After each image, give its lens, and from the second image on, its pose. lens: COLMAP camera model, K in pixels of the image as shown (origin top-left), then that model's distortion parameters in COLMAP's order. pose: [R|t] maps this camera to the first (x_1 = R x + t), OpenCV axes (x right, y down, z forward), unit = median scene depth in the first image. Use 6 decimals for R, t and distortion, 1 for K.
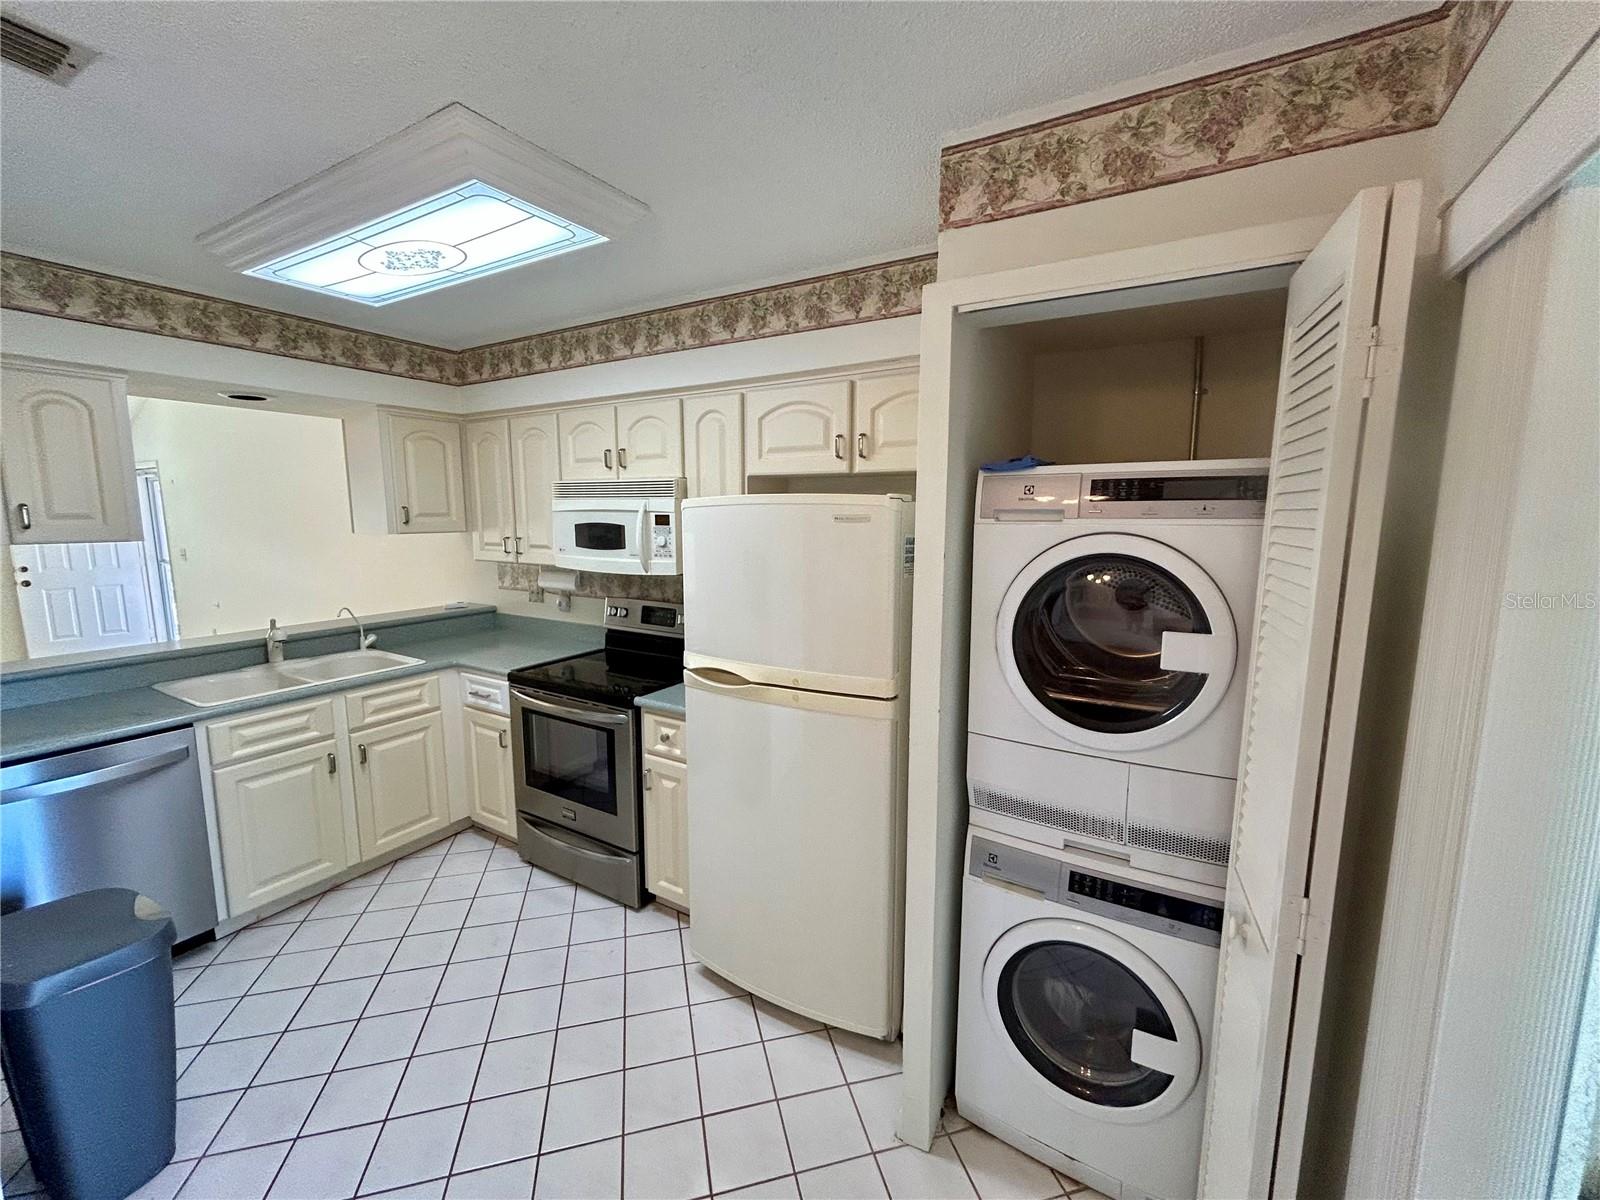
lens RADIAL K [[649.1, 0, 799.2], [0, 649.1, 596.2], [0, 0, 1]] dist [0.000879, -0.000568]
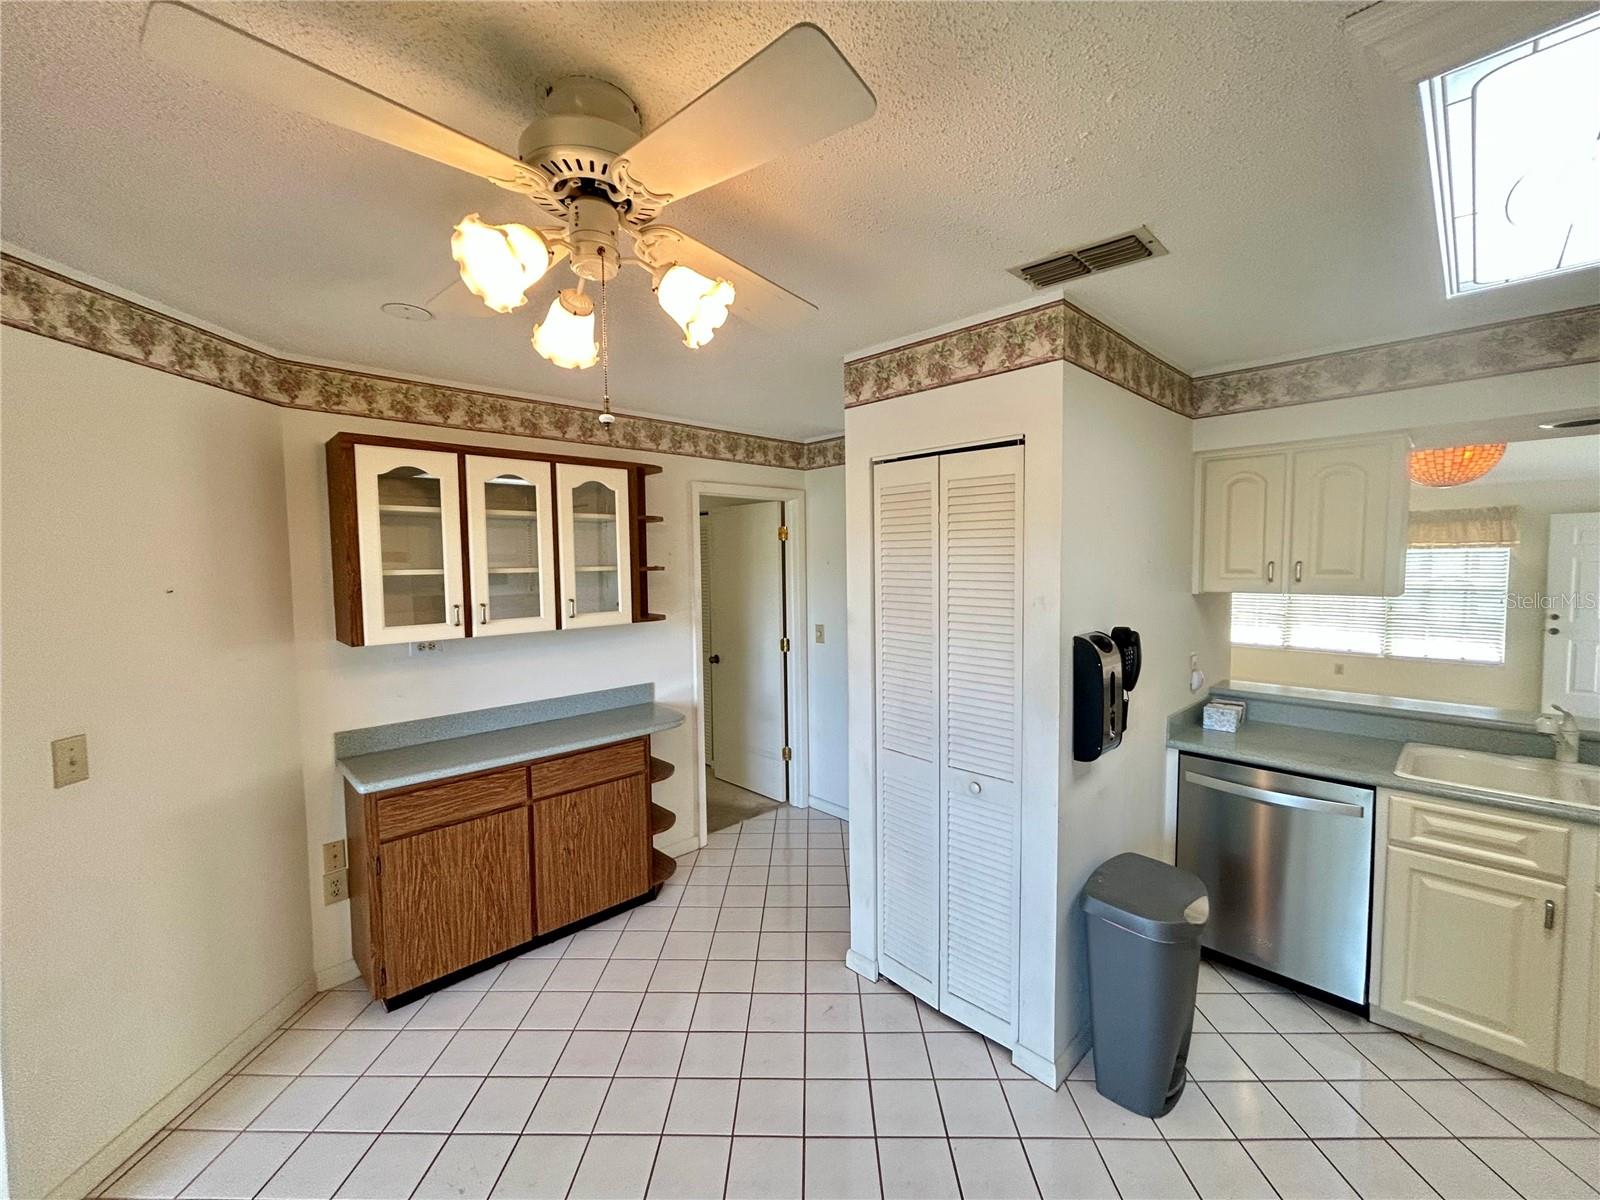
lens RADIAL K [[649.1, 0, 798.0], [0, 649.1, 598.8], [0, 0, 1]] dist [0.000879, -0.000568]
pose [[-0.263894, 0.057929, -0.962811, 0.193080], [-0.117399, 0.988845, 0.091673, -0.064286], [0.957380, 0.137225, -0.254150, 0.368196]]
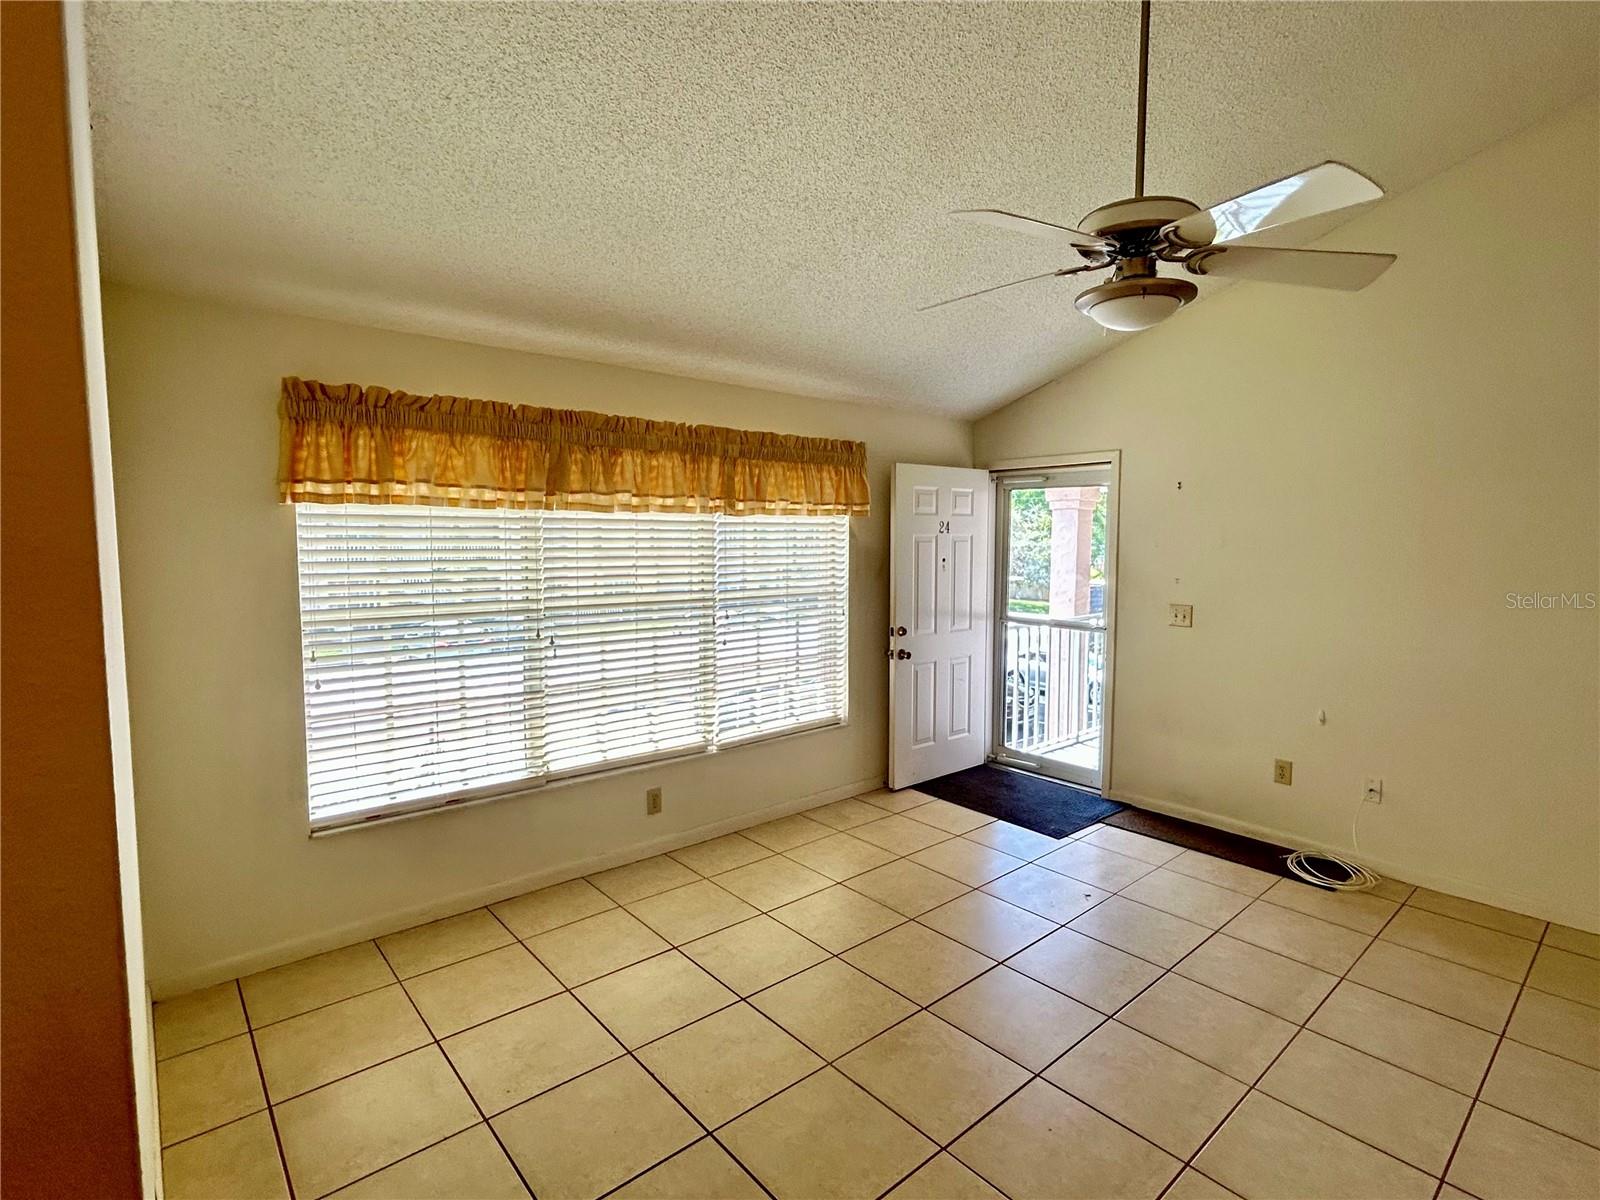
lens RADIAL K [[786.4, 0, 799.5], [0, 786.4, 597.2], [0, 0, 1]] dist [0.000134, 0.000001]
pose [[0.947231, 0.018669, -0.320006, -2.832795], [-0.035869, 0.998206, -0.047939, -0.092553], [0.318537, 0.056888, 0.946202, 0.708521]]
